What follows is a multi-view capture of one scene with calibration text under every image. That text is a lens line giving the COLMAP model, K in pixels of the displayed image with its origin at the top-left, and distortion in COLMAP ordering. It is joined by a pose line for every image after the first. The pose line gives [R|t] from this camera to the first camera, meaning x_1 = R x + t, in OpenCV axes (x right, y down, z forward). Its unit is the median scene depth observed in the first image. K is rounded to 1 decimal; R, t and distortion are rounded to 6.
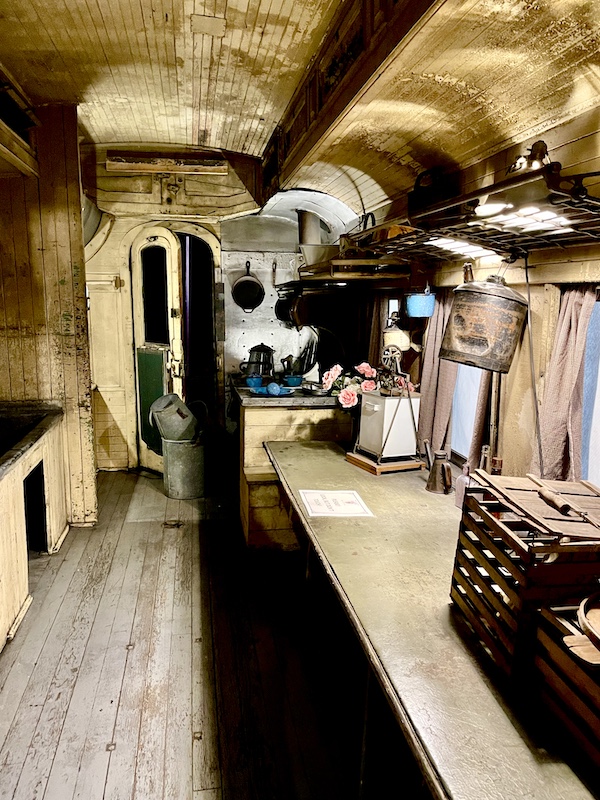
lens RADIAL K [[607.1, 0, 301.2], [0, 607.1, 405.7], [0, 0, 1]] dist [0.059785, -0.078766]
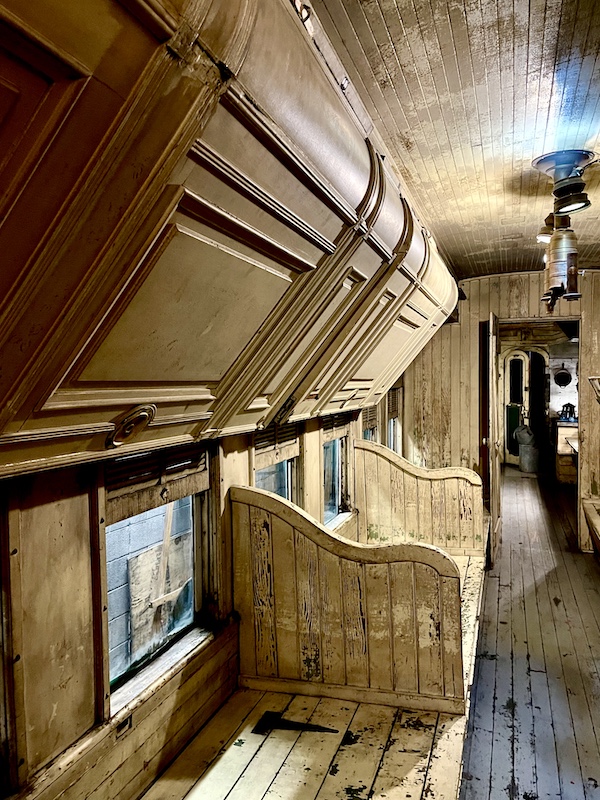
lens RADIAL K [[627.9, 0, 315.4], [0, 627.9, 408.9], [0, 0, 1]] dist [0.062316, -0.090595]
pose [[0.888740, 0.006006, -0.458372, 0.157942], [-0.058863, 0.993132, -0.101117, 0.190233], [0.454616, 0.116848, 0.882990, -1.316458]]
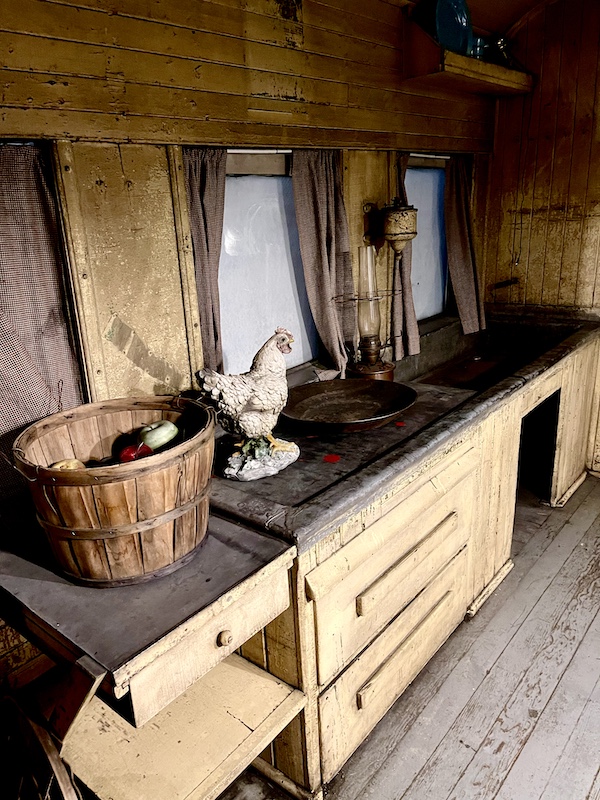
lens RADIAL K [[607.1, 0, 301.2], [0, 607.1, 405.7], [0, 0, 1]] dist [0.059785, -0.078766]
pose [[0.647190, 0.206285, -0.733888, -0.076618], [-0.077380, 0.975496, 0.205959, -0.022608], [0.758392, -0.076506, 0.647294, 0.285084]]
